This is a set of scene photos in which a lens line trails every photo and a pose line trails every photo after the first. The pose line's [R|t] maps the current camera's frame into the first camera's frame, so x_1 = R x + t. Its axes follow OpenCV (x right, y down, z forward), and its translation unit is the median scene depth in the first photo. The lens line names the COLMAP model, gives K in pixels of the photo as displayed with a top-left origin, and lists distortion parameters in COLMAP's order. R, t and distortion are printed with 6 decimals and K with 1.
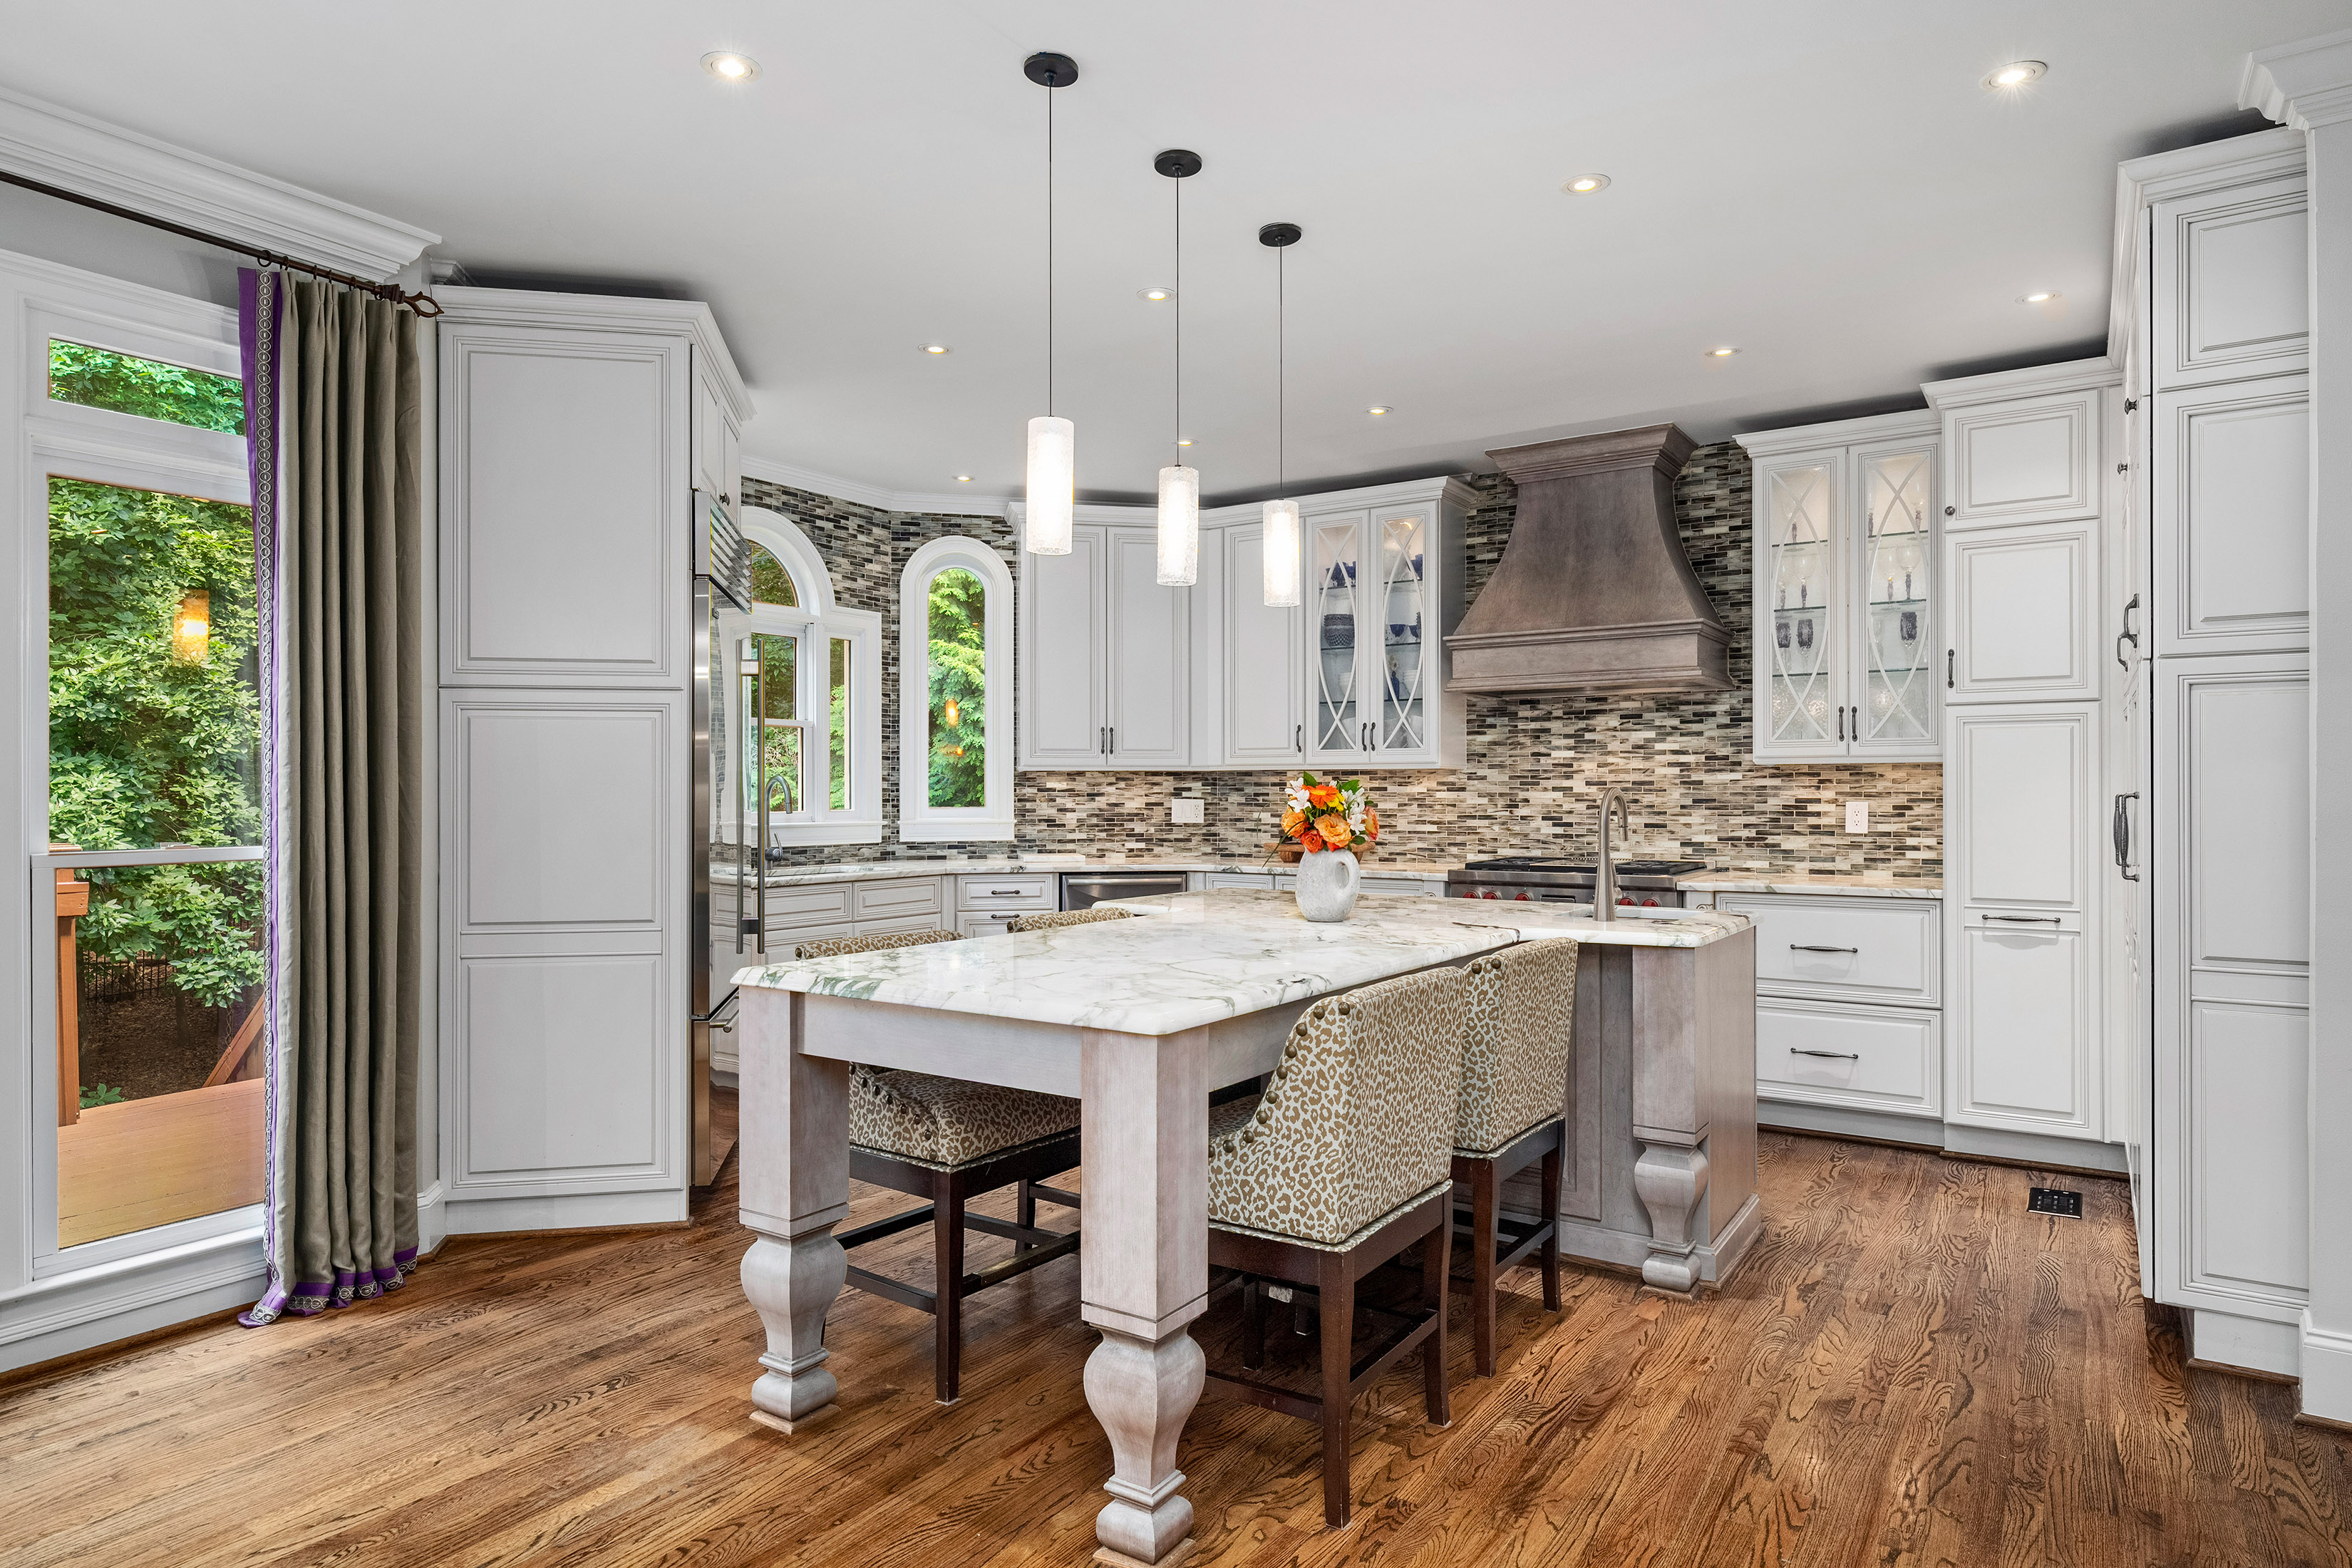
lens RADIAL K [[1353.3, 0, 1174.7], [0, 1353.3, 782.6], [0, 0, 1]] dist [0.002145, 0.002698]
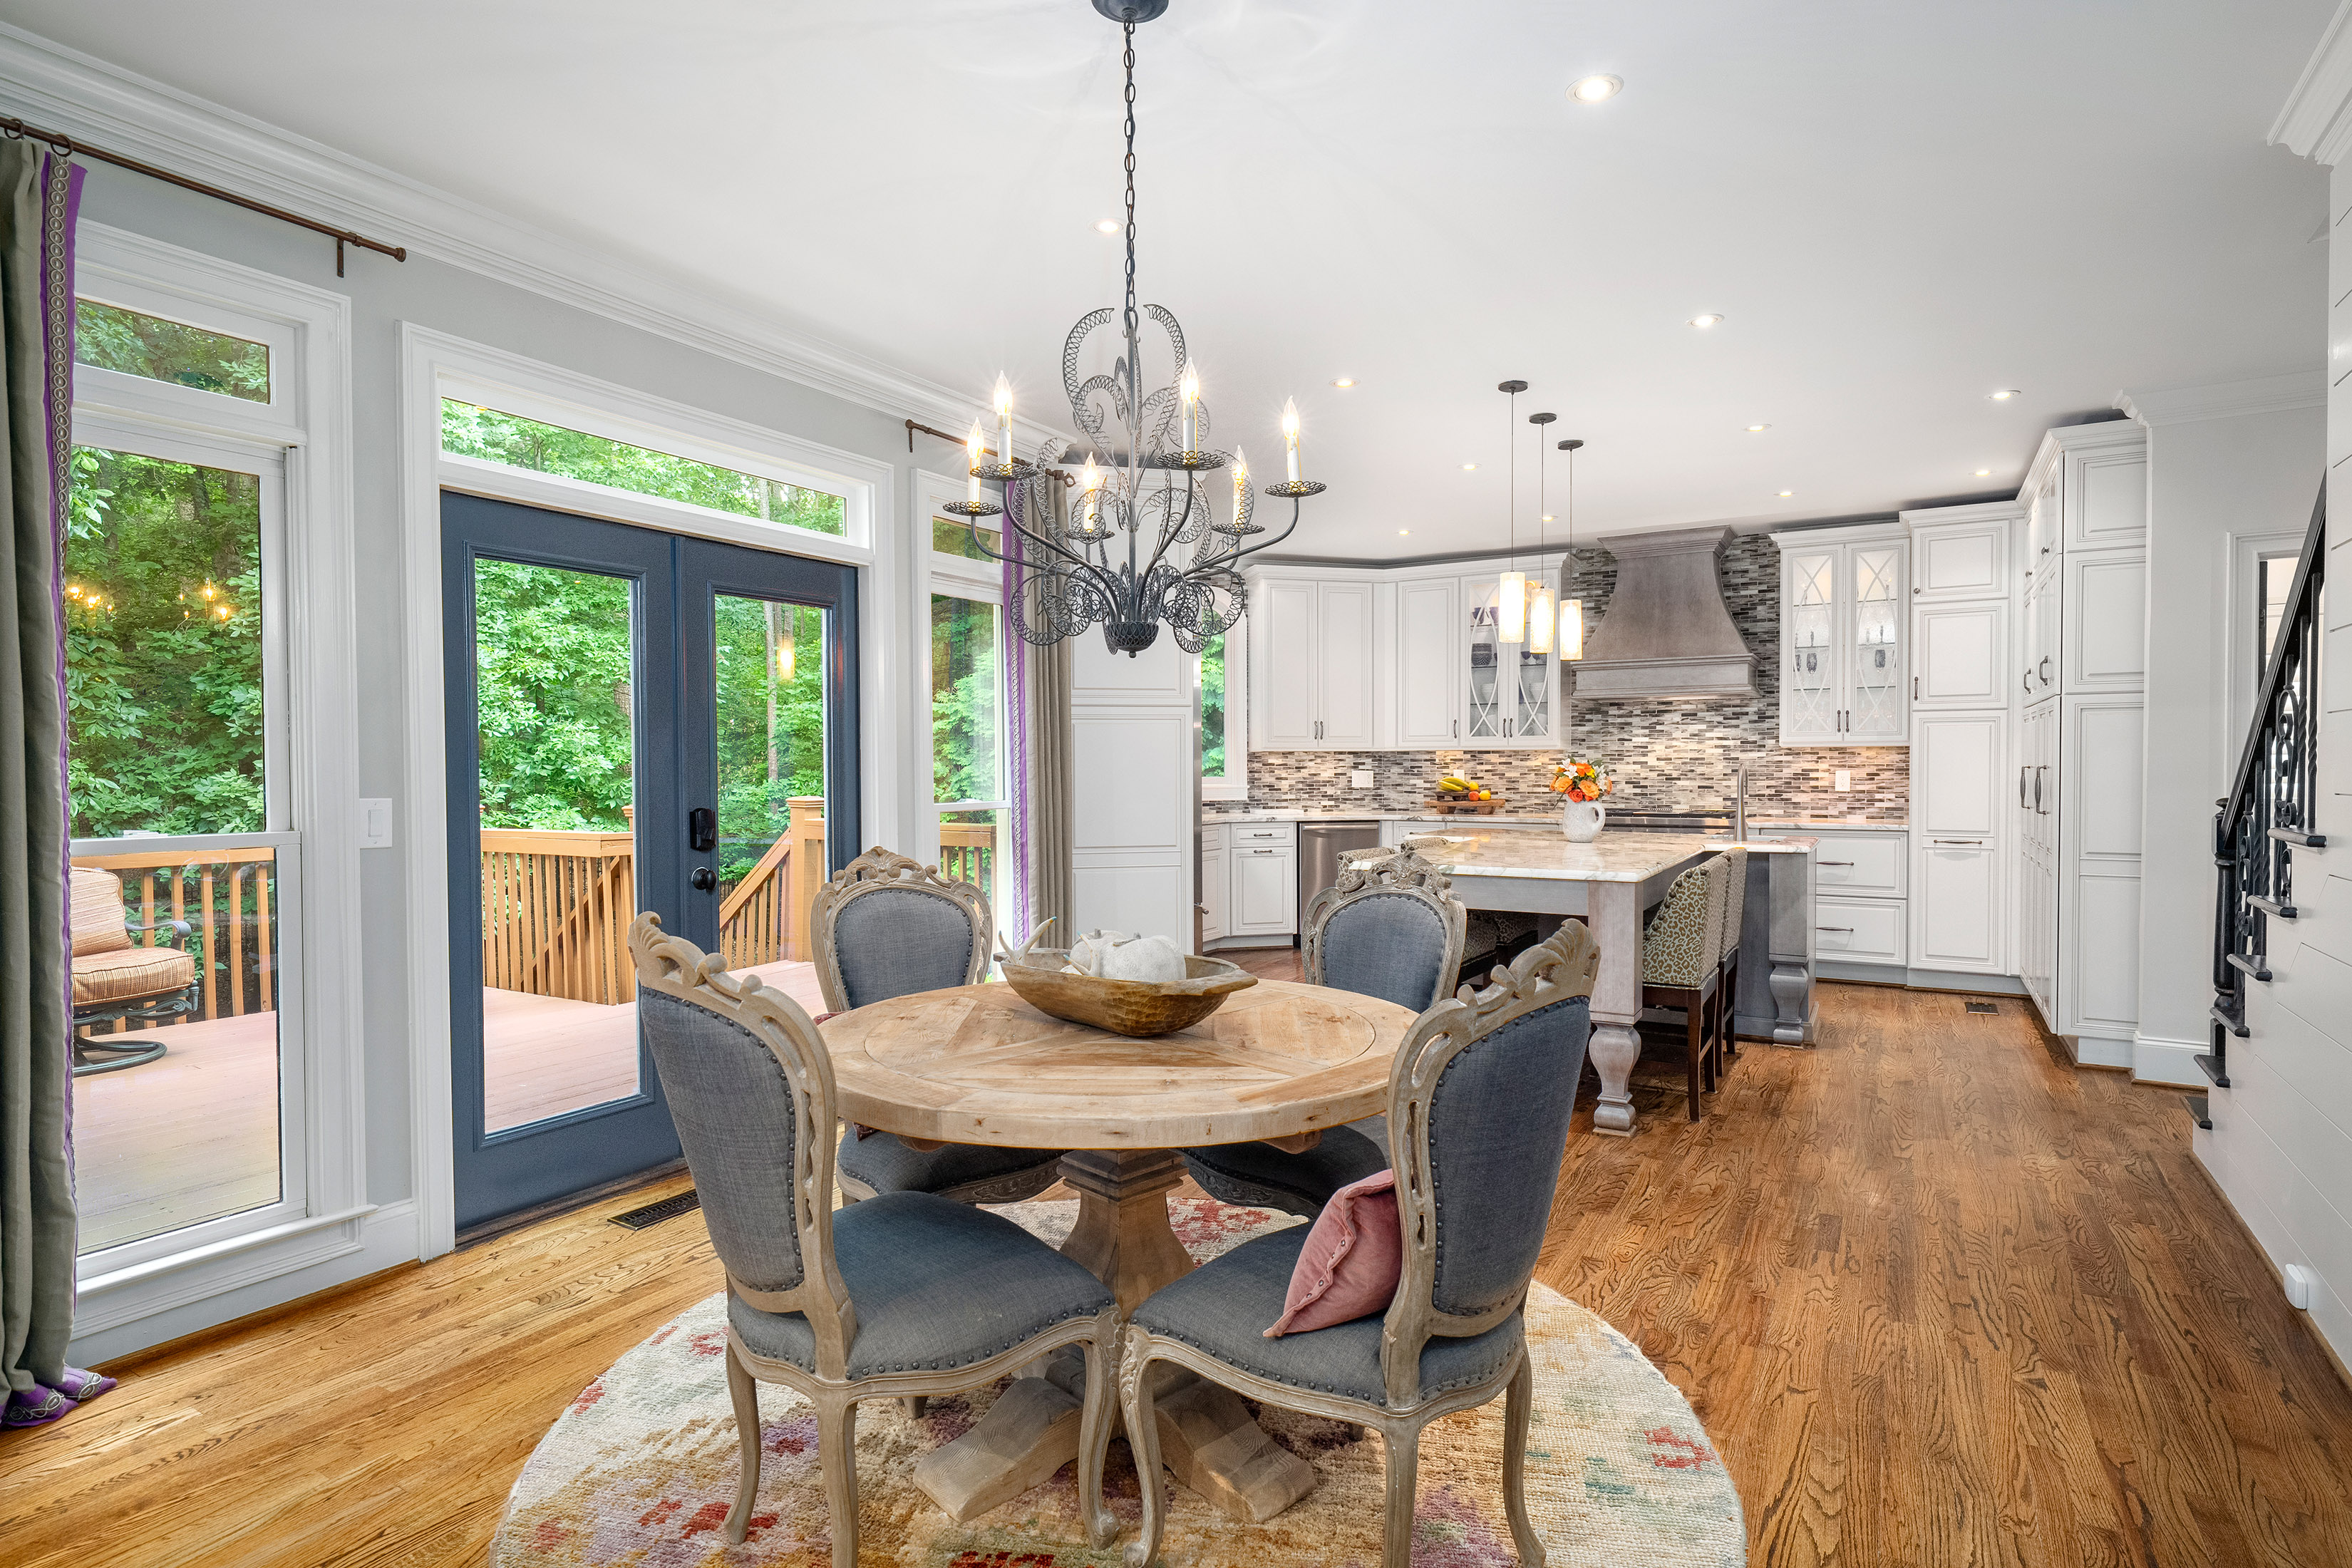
lens RADIAL K [[1201.6, 0, 1178.9], [0, 1201.6, 785.0], [0, 0, 1]] dist [0.002477, 0.000243]
pose [[0.998710, -0.004841, 0.050552, -0.311523], [0.003564, 0.999673, 0.025332, -0.006877], [-0.050658, -0.025119, 0.998400, -0.322029]]
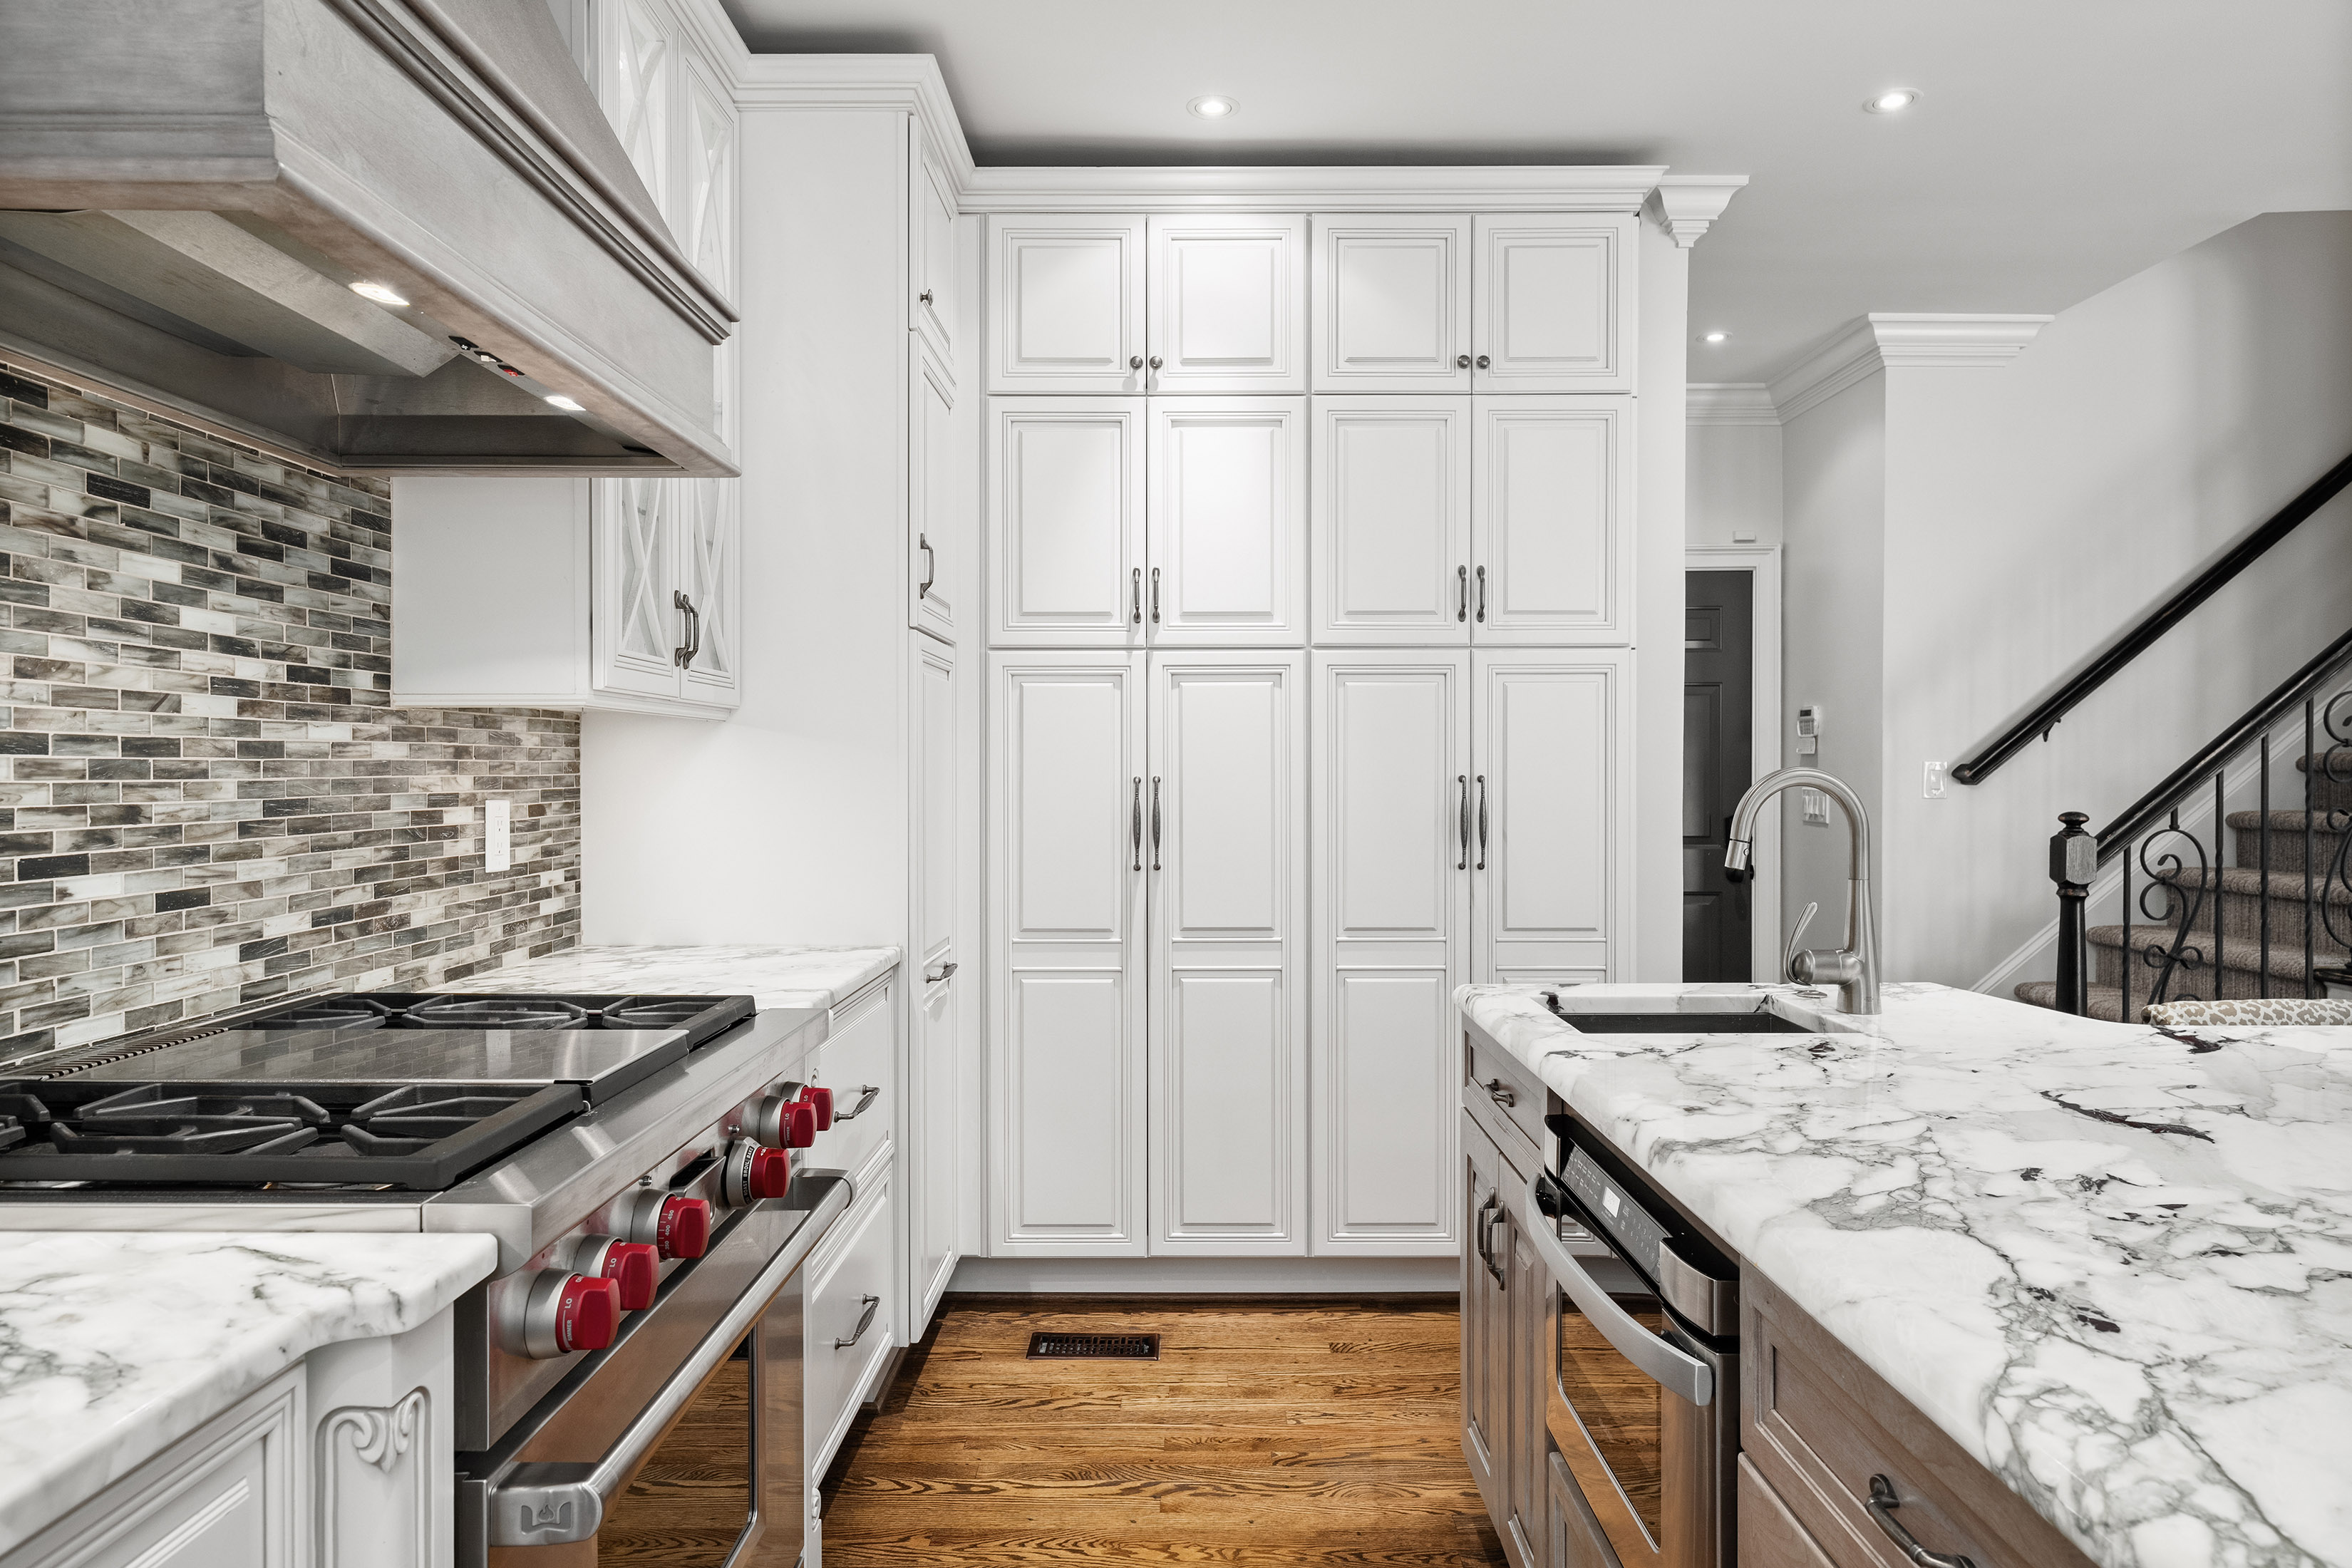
lens RADIAL K [[1472.6, 0, 1177.8], [0, 1472.6, 784.3], [0, 0, 1]] dist [0.001435, 0.000271]
pose [[-0.563748, -0.005329, 0.825929, -0.013534], [-0.004222, 0.999985, 0.003571, 0.006177], [-0.825936, -0.001474, -0.563762, 1.039078]]
